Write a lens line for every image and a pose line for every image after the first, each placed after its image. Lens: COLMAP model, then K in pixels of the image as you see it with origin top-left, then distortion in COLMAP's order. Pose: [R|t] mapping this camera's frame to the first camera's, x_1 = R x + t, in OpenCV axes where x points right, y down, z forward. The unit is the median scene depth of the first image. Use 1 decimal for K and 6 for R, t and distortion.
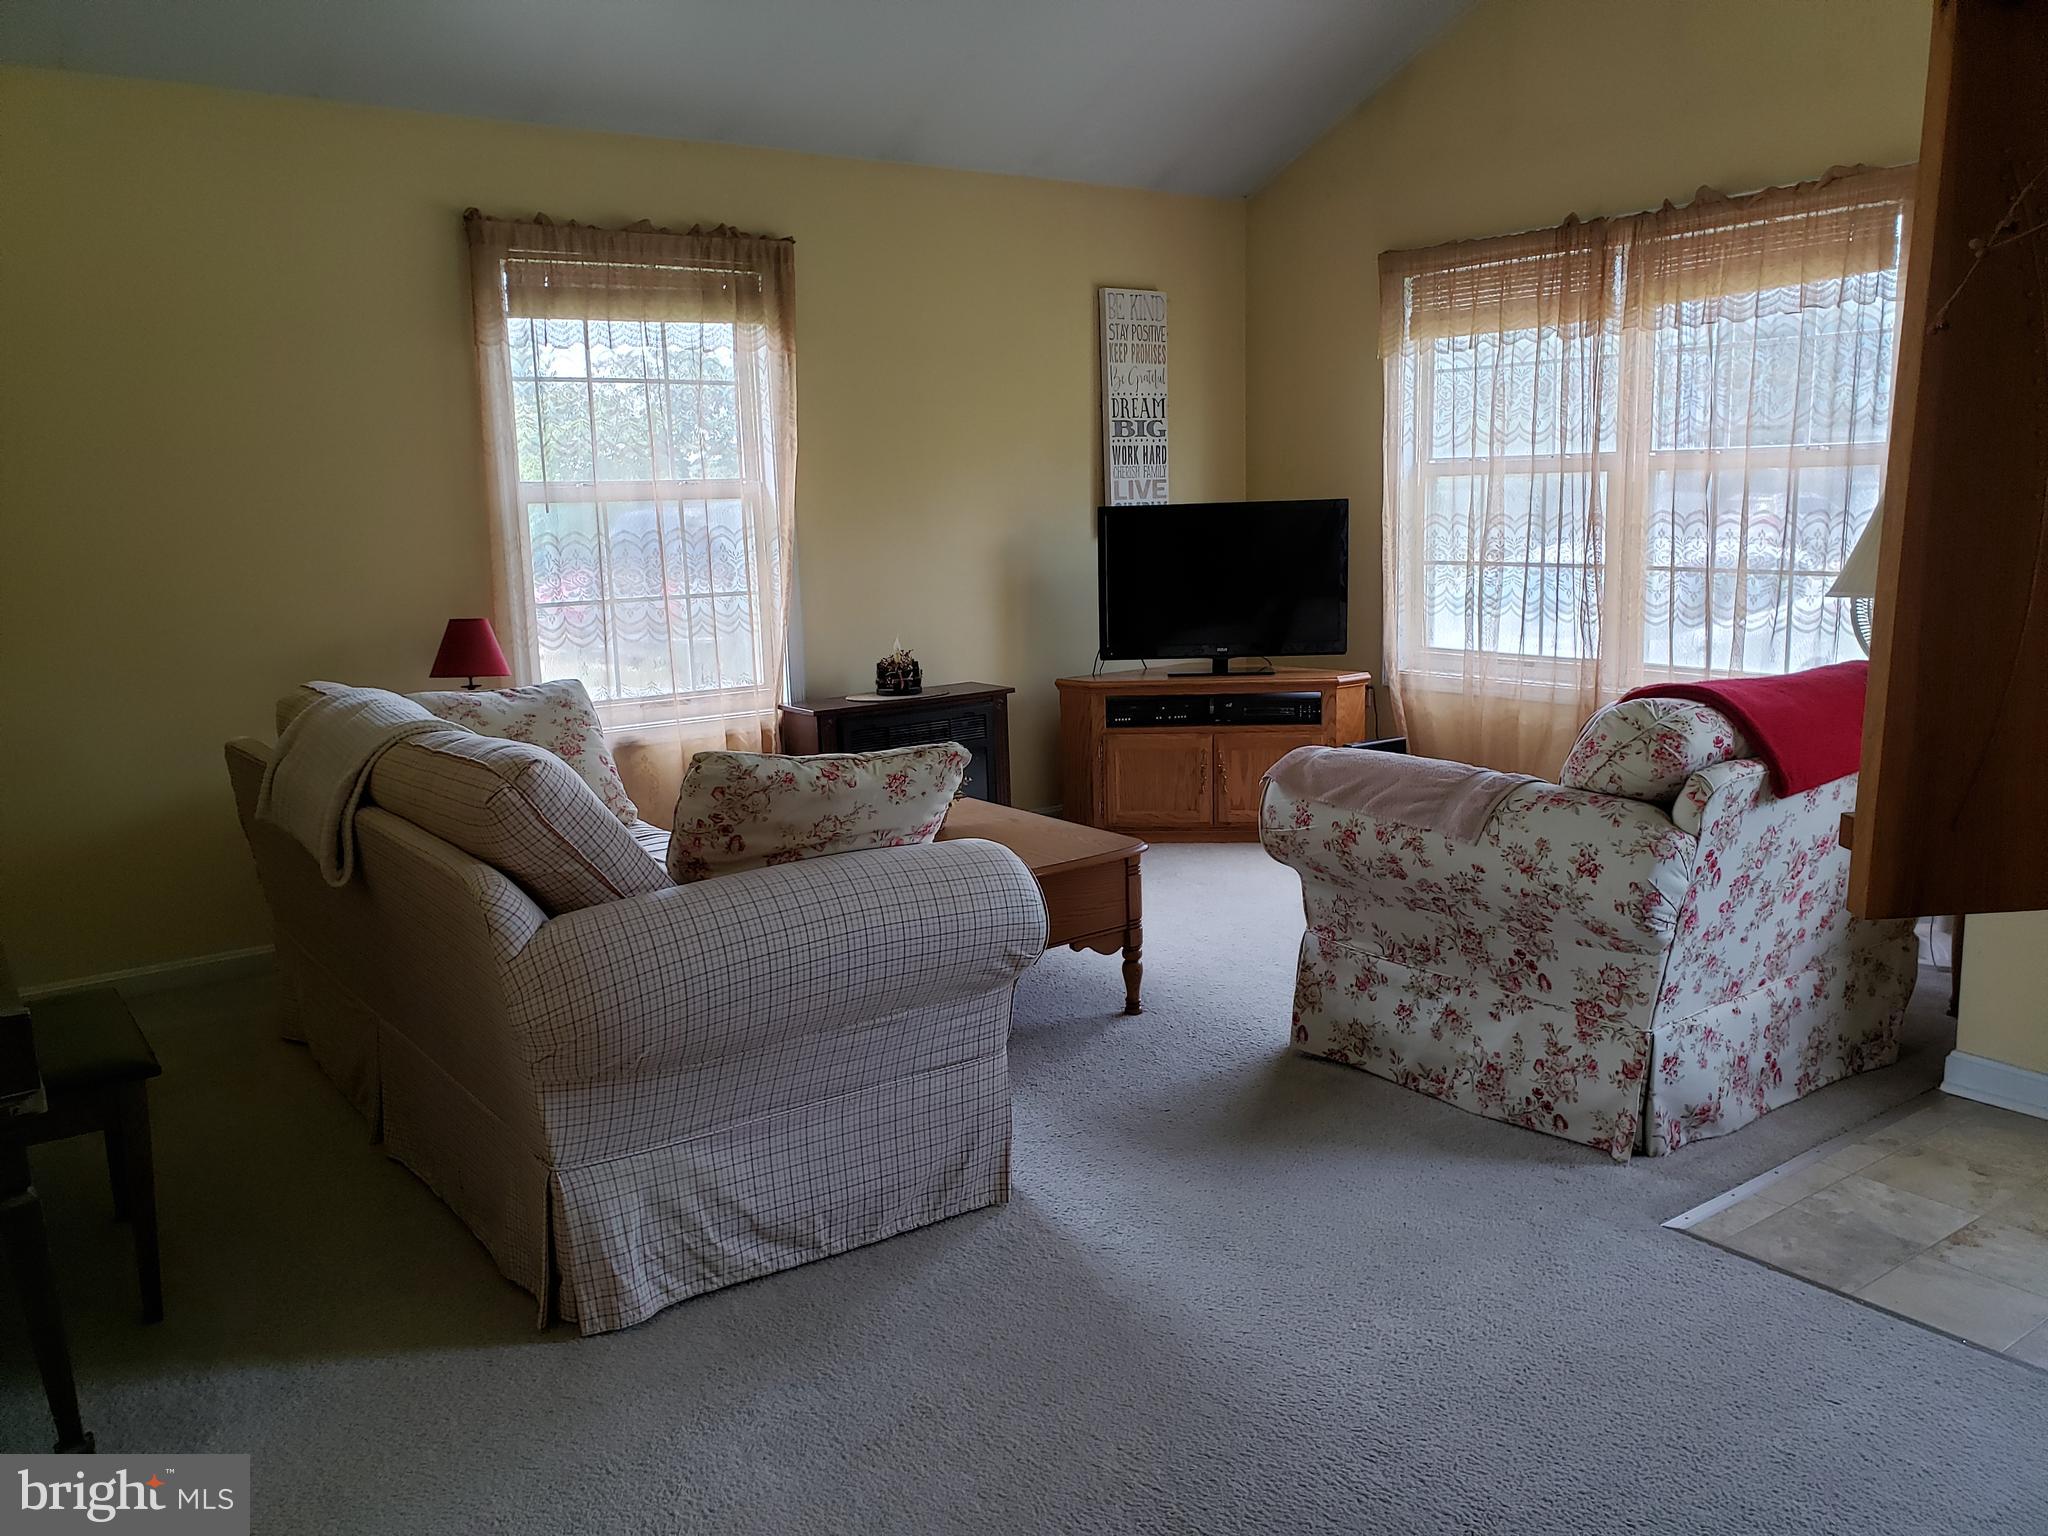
lens RADIAL K [[1596.6, 0, 1048.3], [0, 1596.6, 751.1], [0, 0, 1]] dist [0.084874, -0.197985]
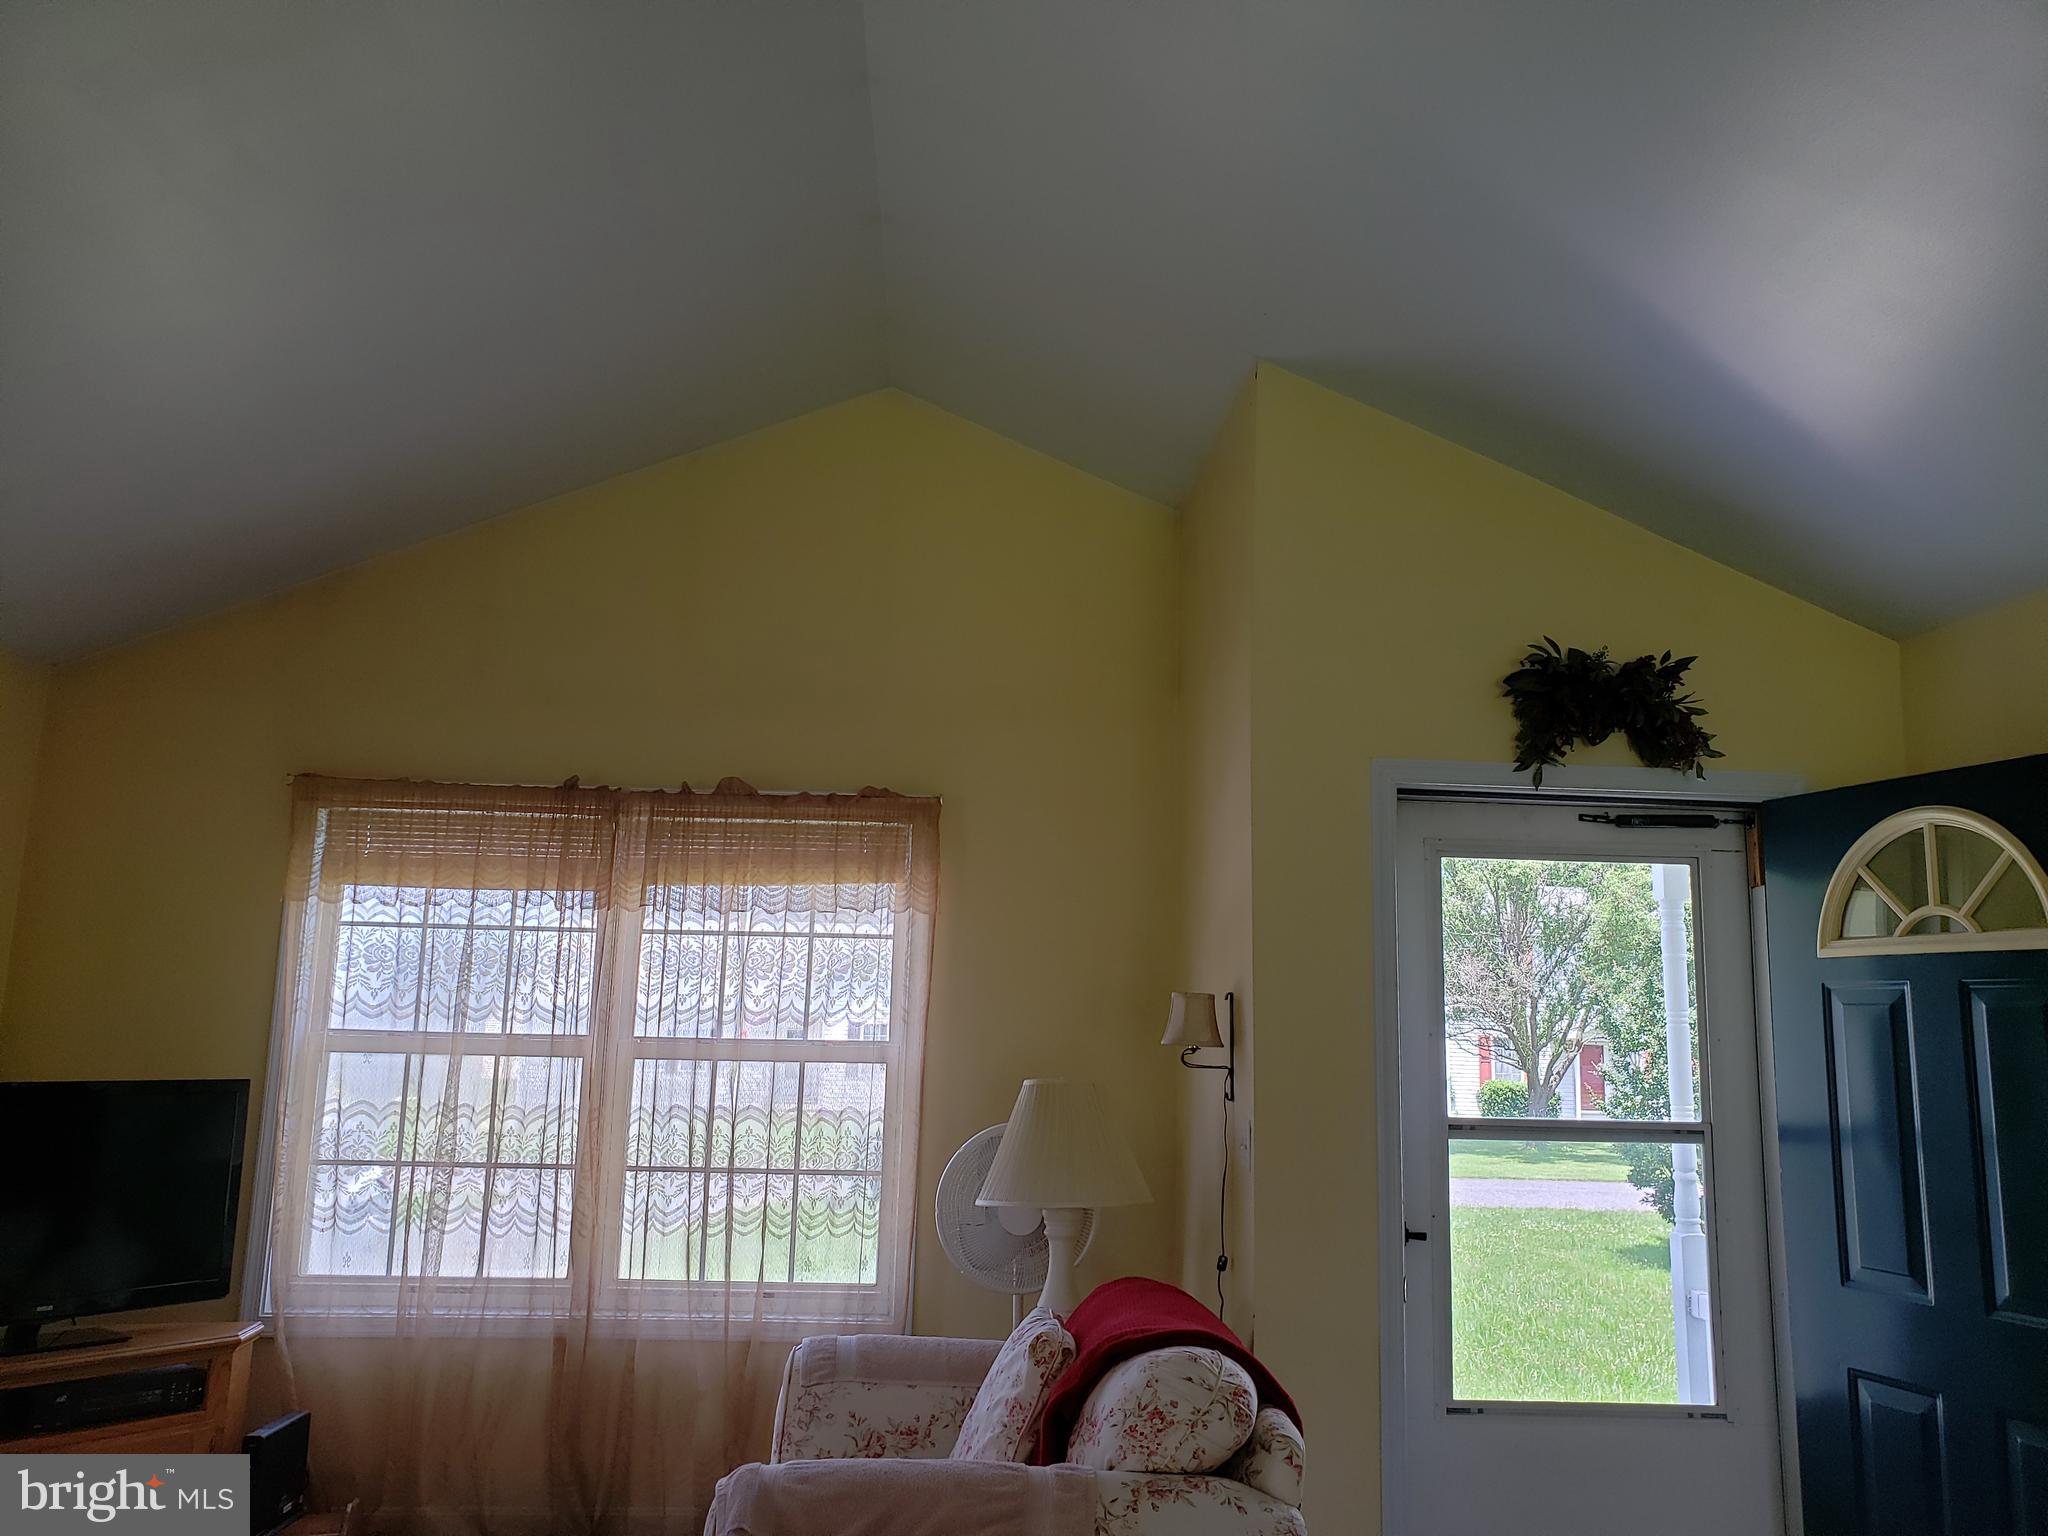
lens RADIAL K [[1588.2, 0, 1033.5], [0, 1588.2, 751.1], [0, 0, 1]] dist [0.014486, 0.009707]
pose [[0.551986, 0.185094, 0.813051, -0.441083], [0.096341, 0.954366, -0.282671, -0.103510], [-0.828269, 0.234361, 0.508965, 0.505006]]
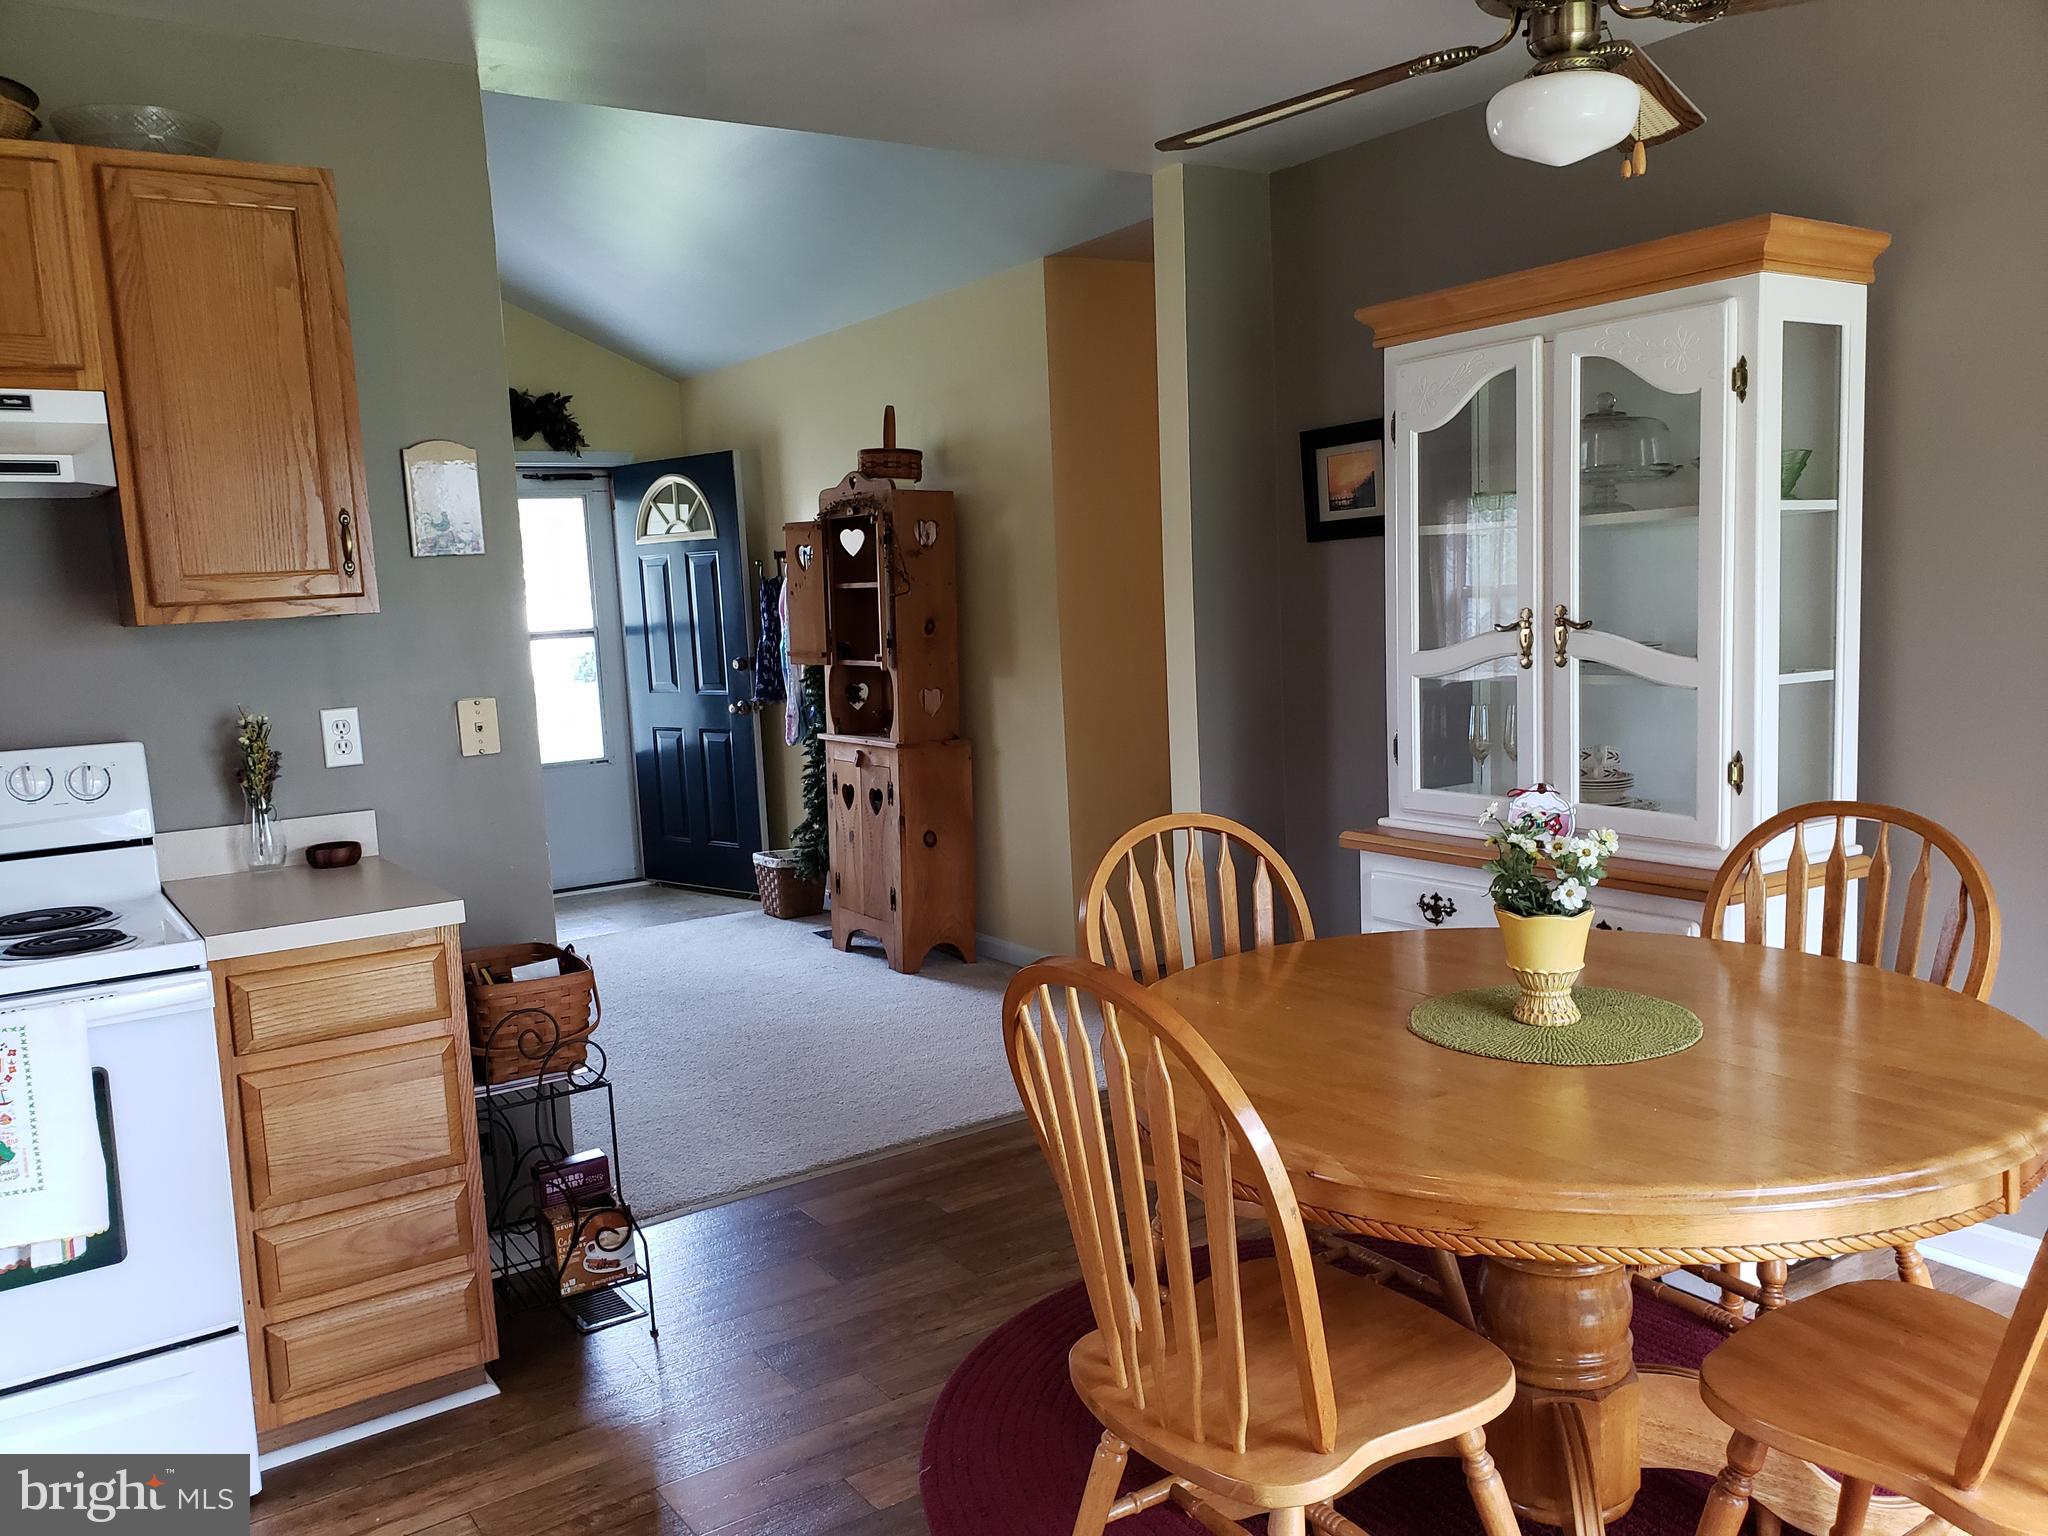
lens RADIAL K [[1602.5, 0, 1031.2], [0, 1602.5, 769.8], [0, 0, 1]] dist [0.024679, -0.002547]
pose [[0.050086, -0.092372, 0.994464, -1.540775], [0.212473, 0.973906, 0.079761, 0.027828], [-0.975883, 0.207302, 0.068405, 0.000375]]
